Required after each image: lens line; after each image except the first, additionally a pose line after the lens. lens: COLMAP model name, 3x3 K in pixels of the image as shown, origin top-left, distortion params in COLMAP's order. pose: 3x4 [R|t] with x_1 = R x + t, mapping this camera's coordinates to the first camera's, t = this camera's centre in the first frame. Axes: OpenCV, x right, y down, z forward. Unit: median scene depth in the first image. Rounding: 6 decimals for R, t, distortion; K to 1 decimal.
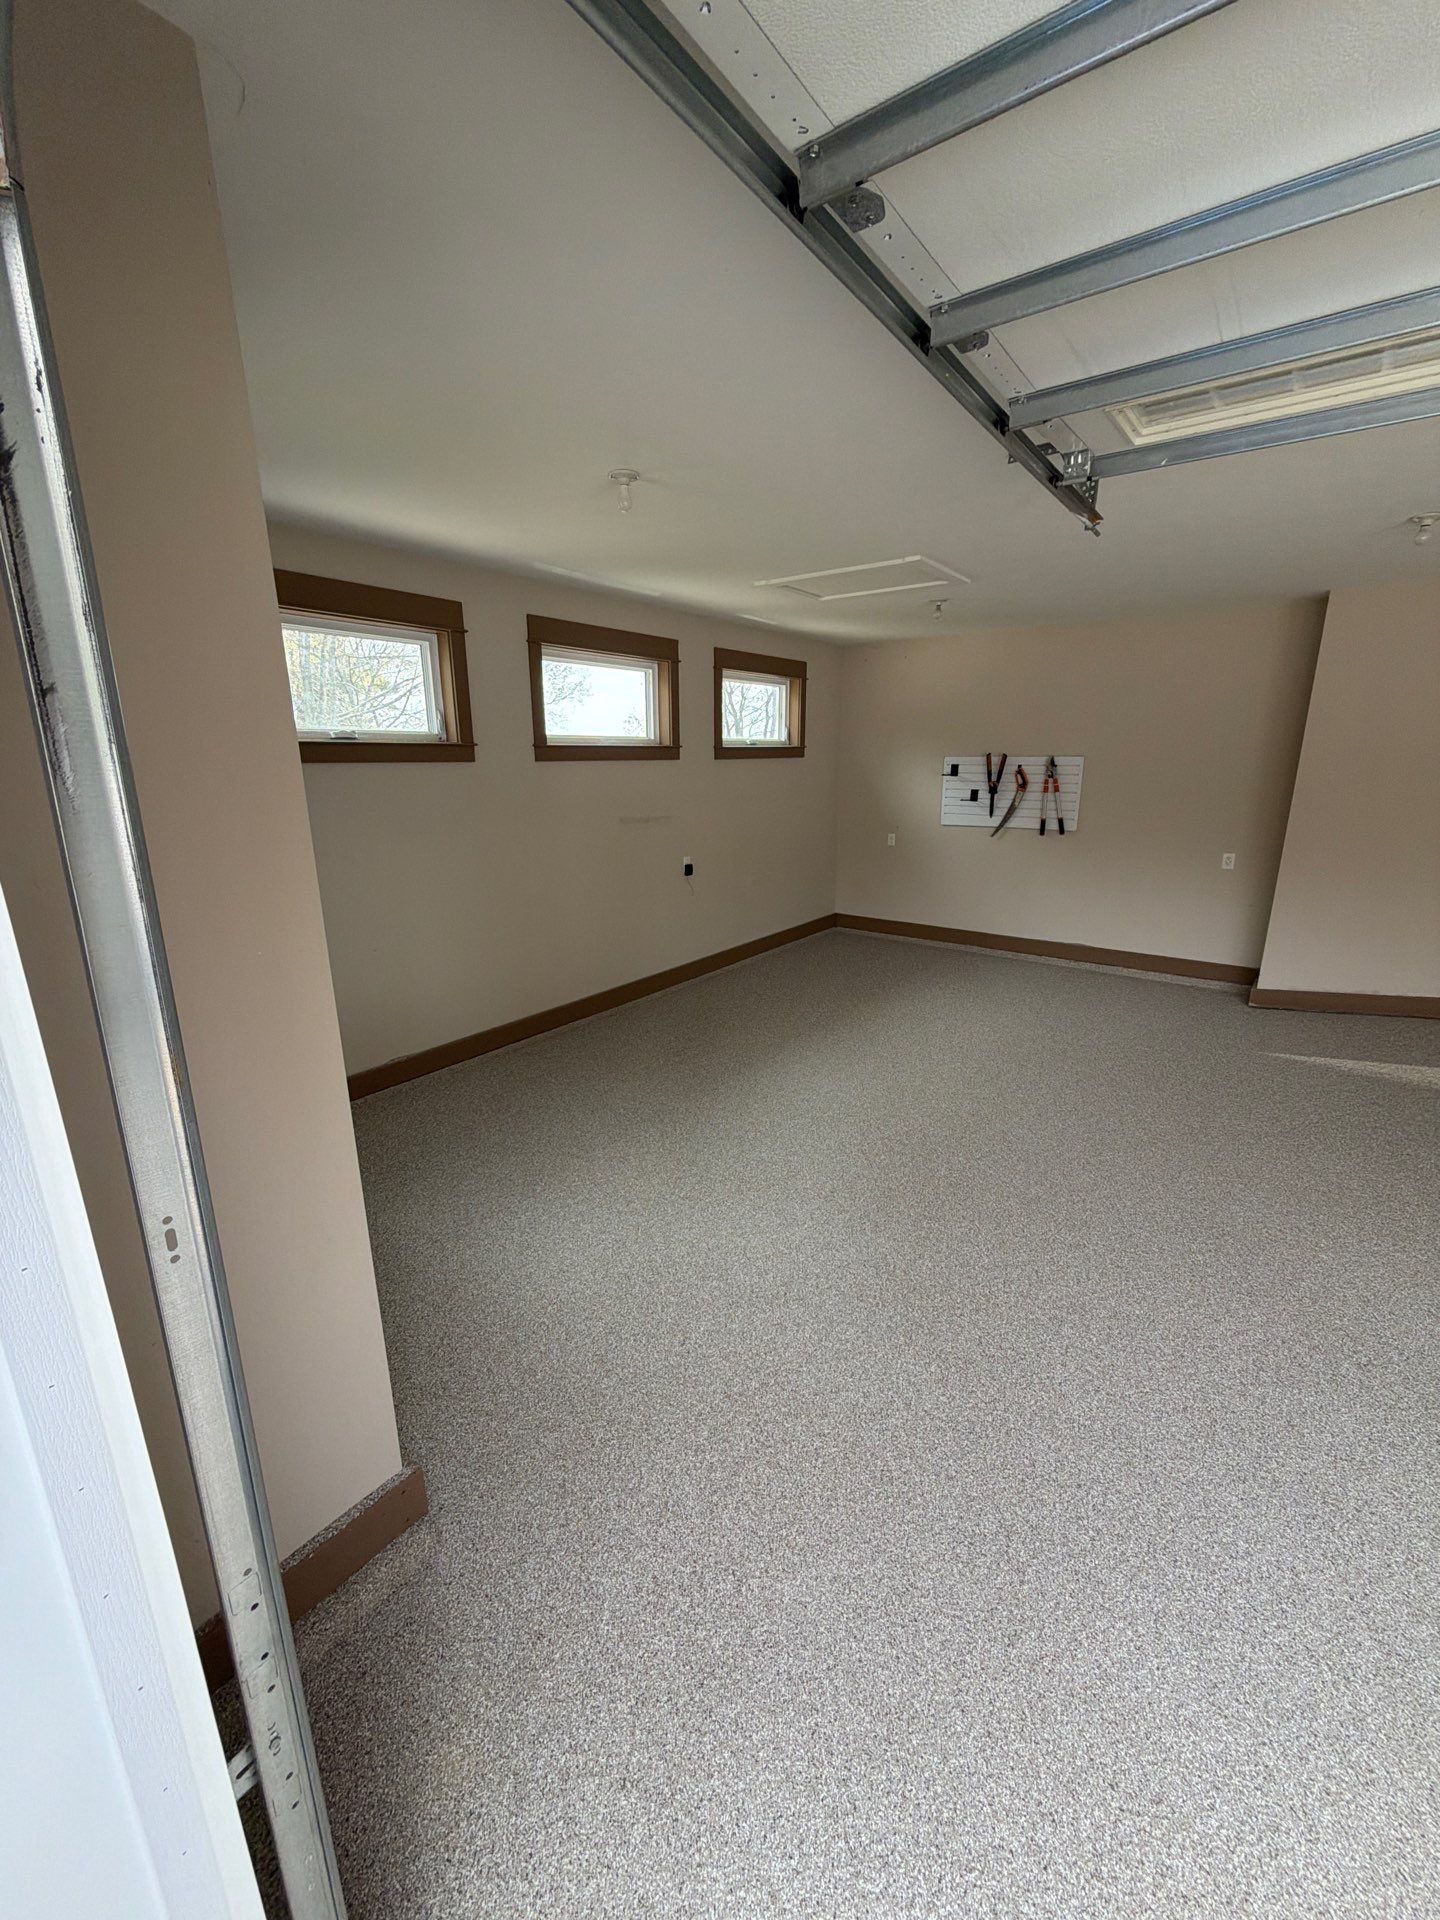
lens RADIAL K [[761.8, 0, 718.6], [0, 761.8, 958.4], [0, 0, 1]] dist [0.002308, -0.001340]
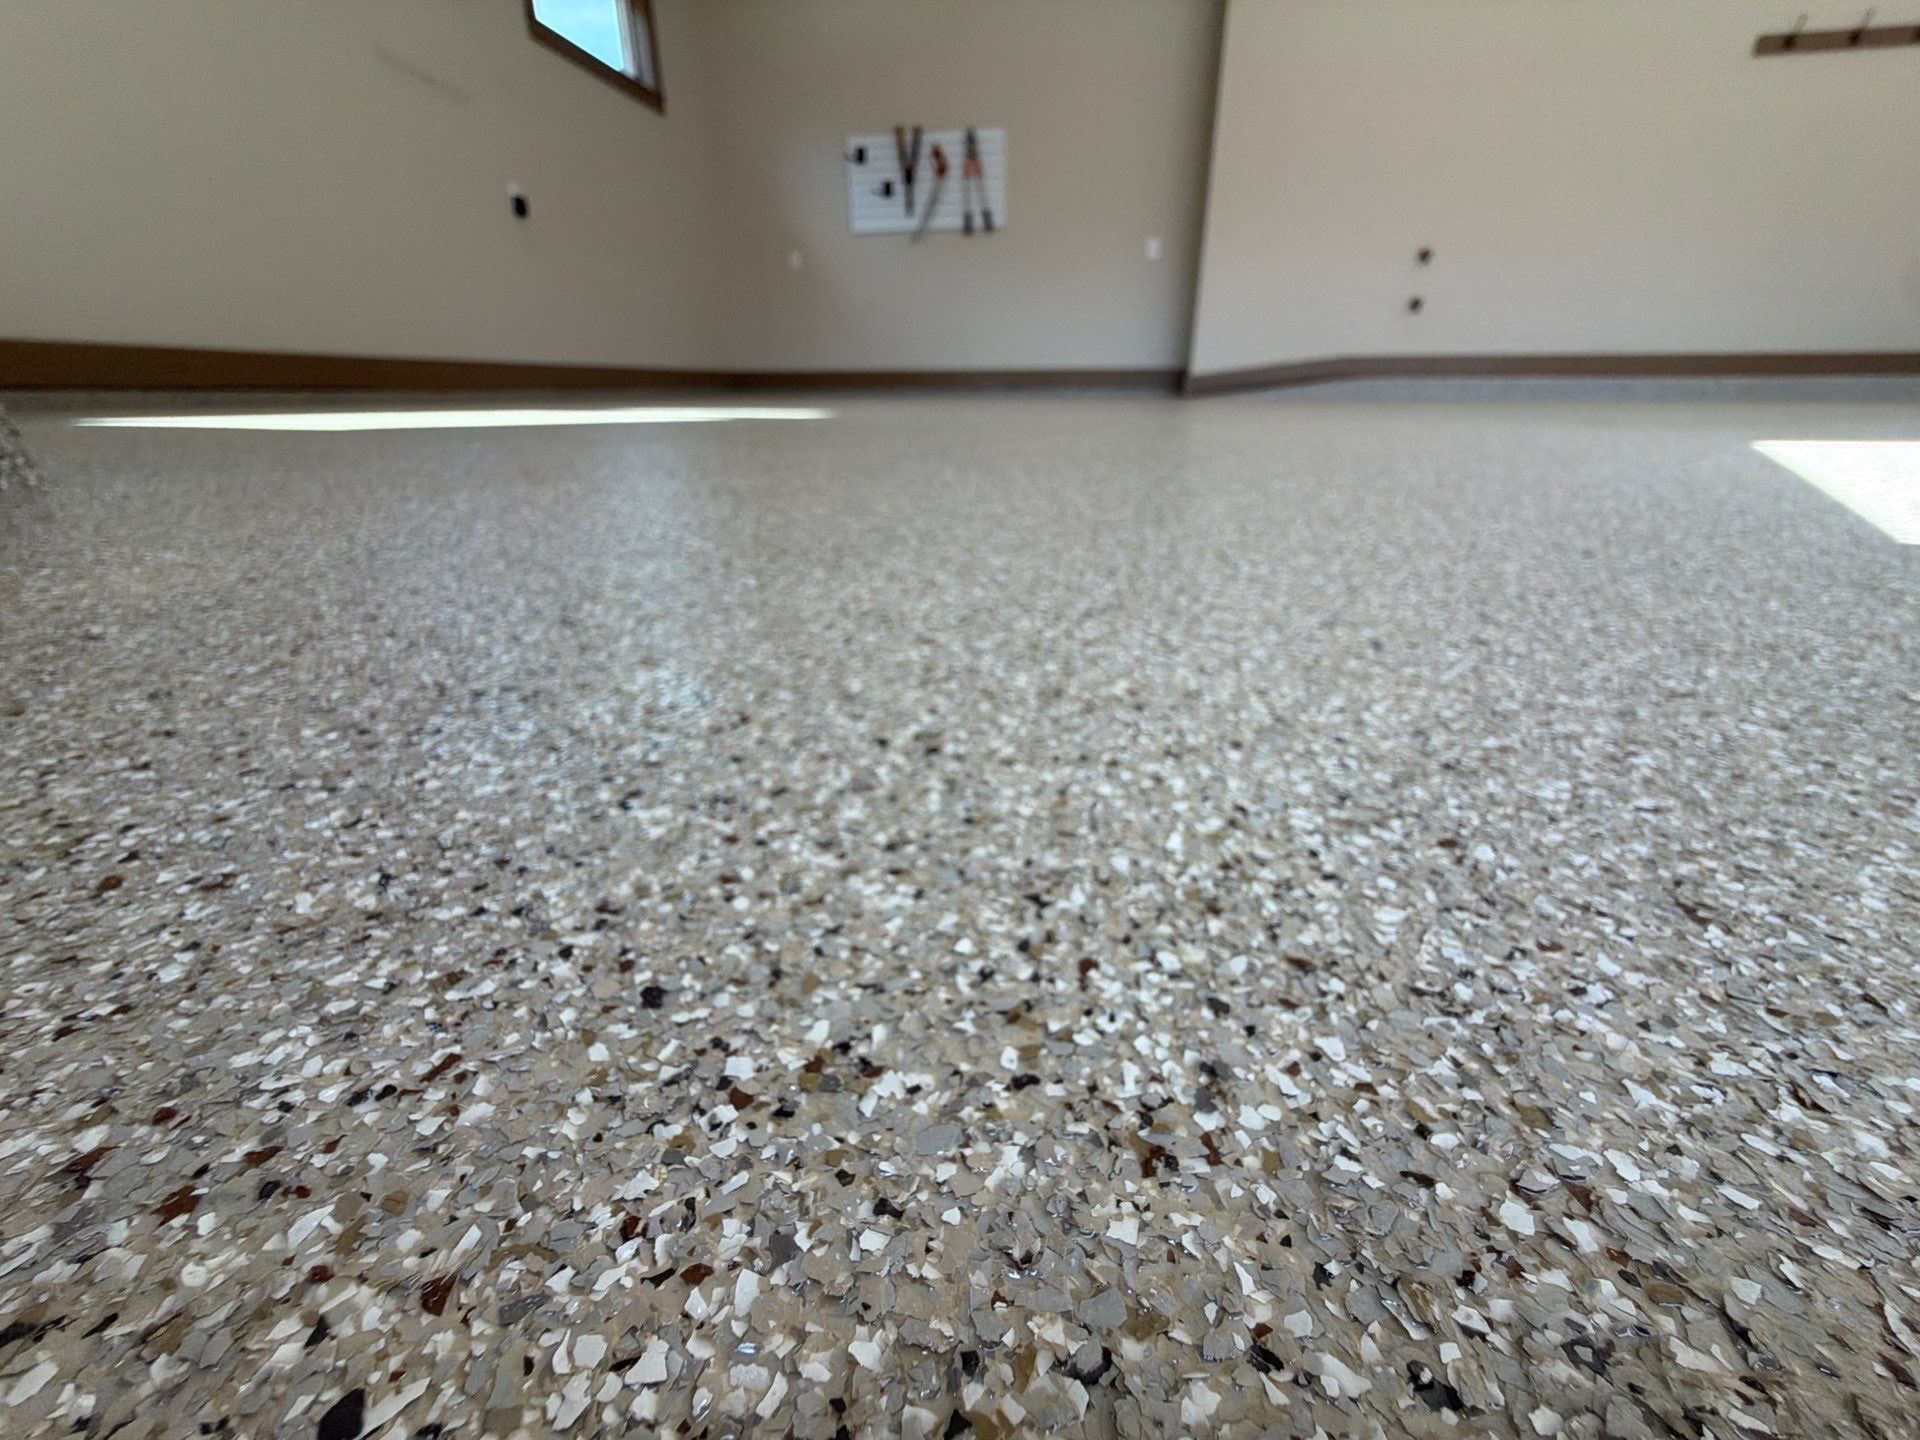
lens RADIAL K [[761.8, 0, 955.9], [0, 761.8, 709.0], [0, 0, 1]] dist [0.002308, -0.001340]
pose [[0.890138, -0.175726, 0.420445, -0.052690], [0.116961, 0.979850, 0.161908, 0.231655], [-0.440425, -0.094944, 0.892755, 0.175624]]
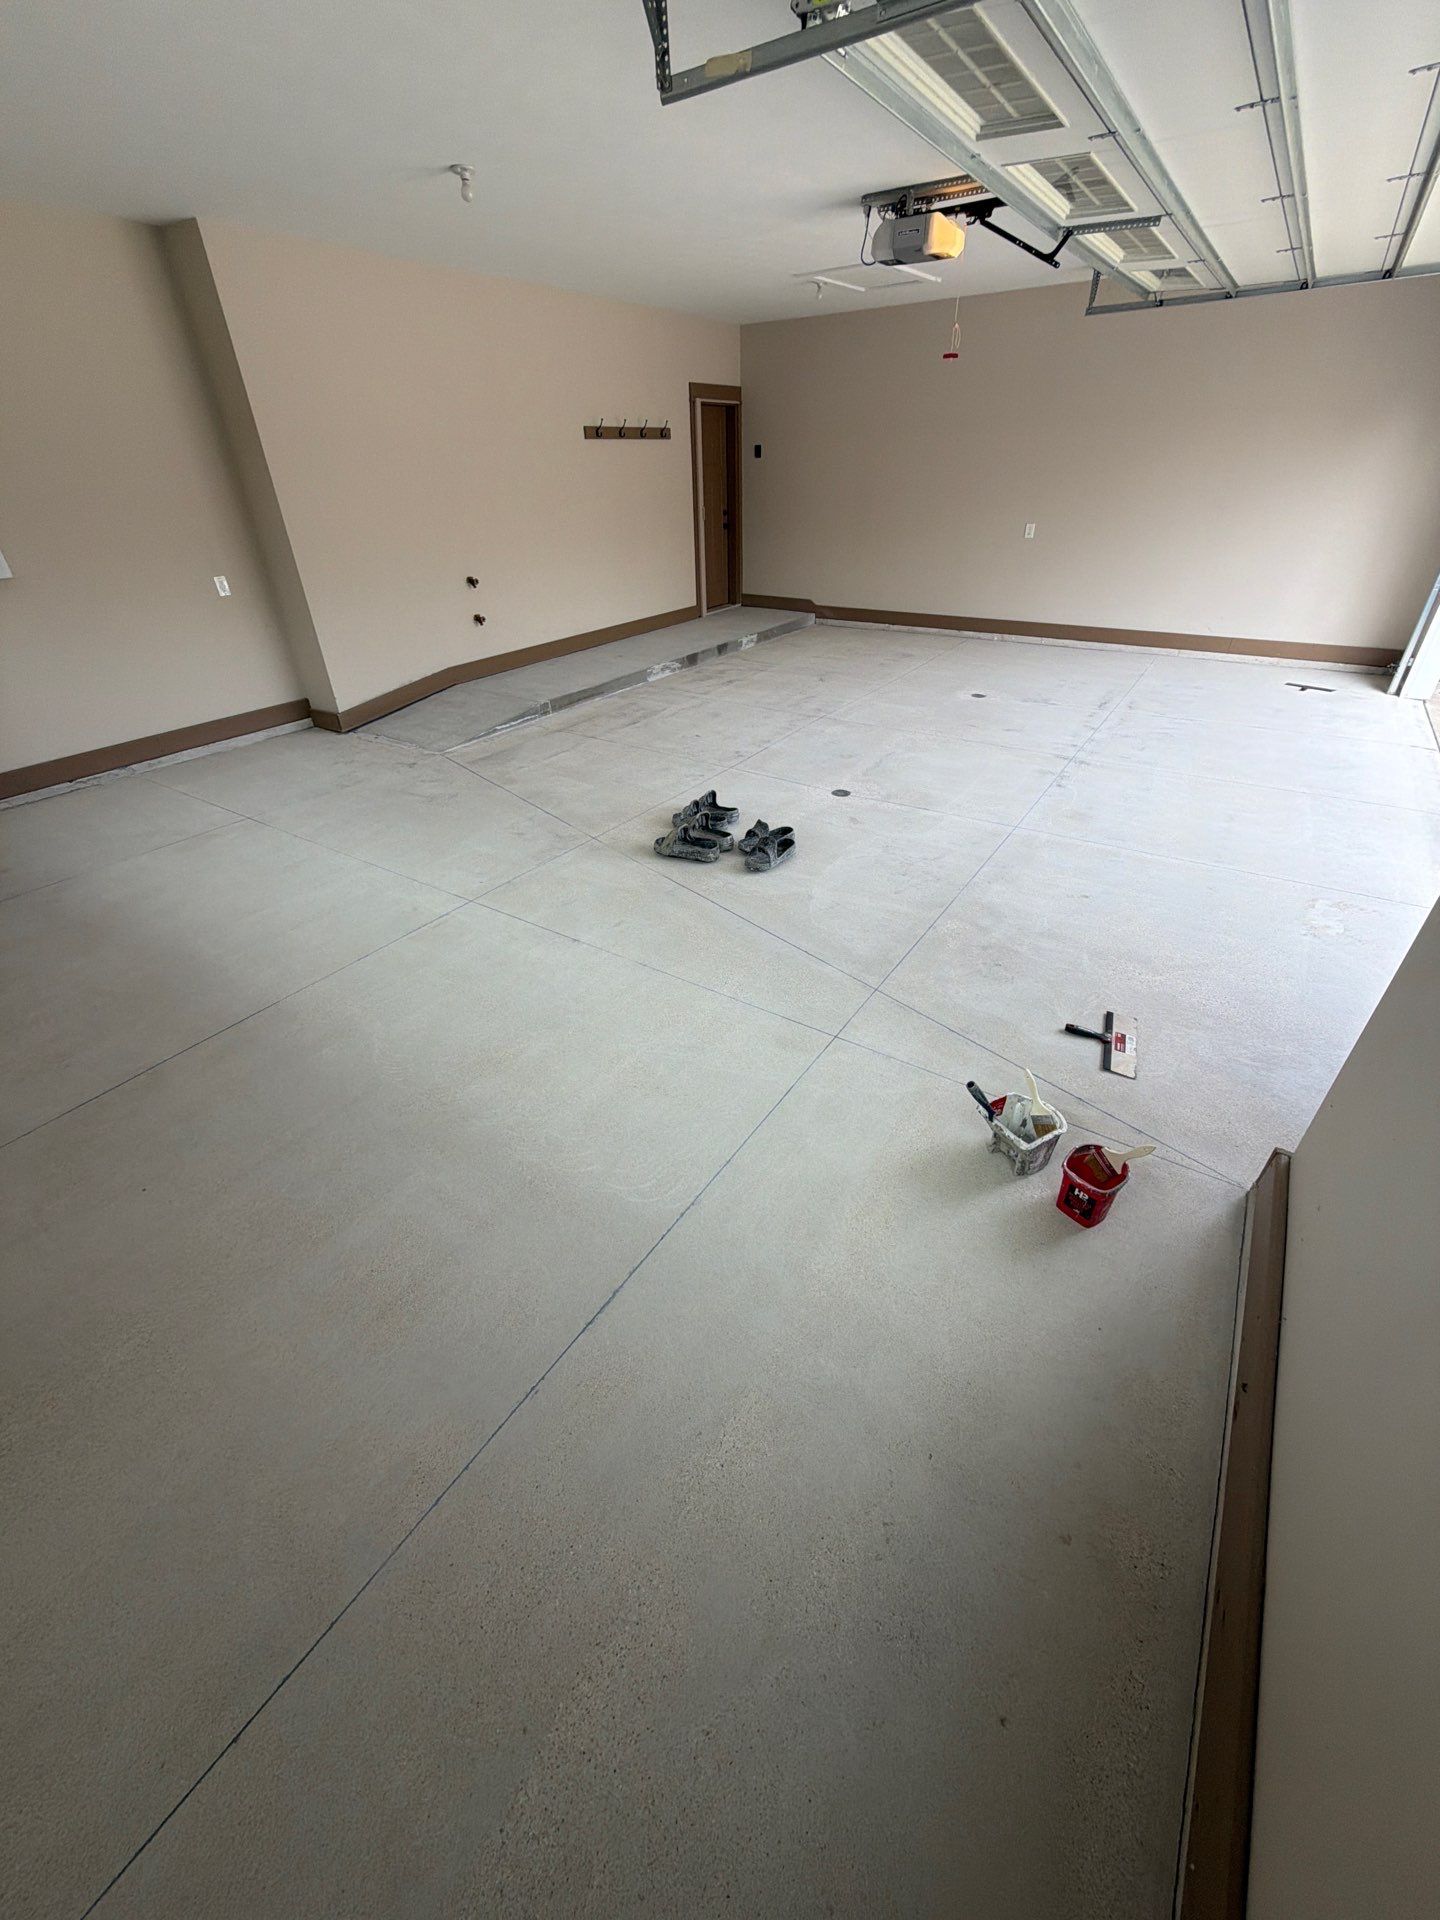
lens RADIAL K [[761.8, 0, 723.7], [0, 761.8, 953.8], [0, 0, 1]] dist [0.002308, -0.001340]
pose [[-0.063808, -0.536488, 0.841492, -0.295166], [0.280215, 0.799657, 0.531064, -0.084934], [-0.957814, 0.269684, 0.099308, 0.430795]]
